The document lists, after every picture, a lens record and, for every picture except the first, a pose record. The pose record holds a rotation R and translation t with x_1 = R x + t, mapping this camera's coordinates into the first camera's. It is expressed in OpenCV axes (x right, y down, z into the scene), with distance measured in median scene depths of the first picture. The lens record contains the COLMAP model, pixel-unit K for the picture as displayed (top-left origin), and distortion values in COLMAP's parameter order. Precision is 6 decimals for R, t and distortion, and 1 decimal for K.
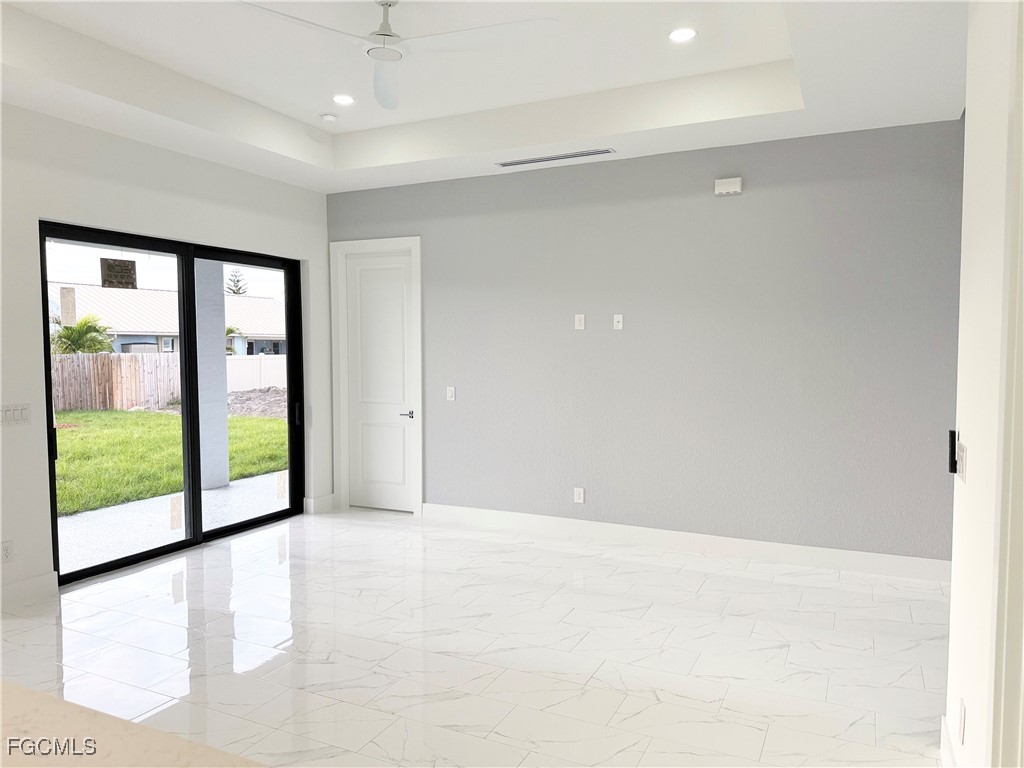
lens RADIAL K [[715.6, 0, 512.0], [0, 715.6, 384.0], [0, 0, 1]] dist [0.136123, -0.237677]
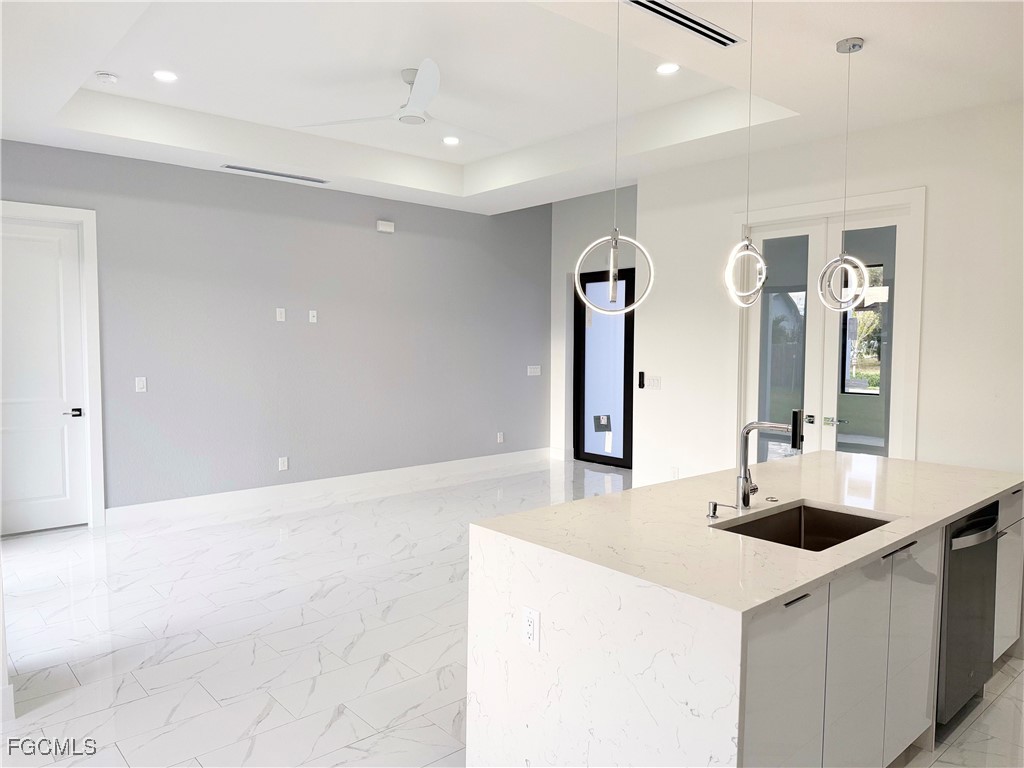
lens RADIAL K [[715.6, 0, 512.0], [0, 715.6, 384.0], [0, 0, 1]] dist [0.136123, -0.237677]
pose [[0.376674, -0.051952, 0.924888, -0.878208], [0.042684, 0.998339, 0.038694, -0.004011], [-0.925362, 0.024903, 0.378266, 0.212662]]
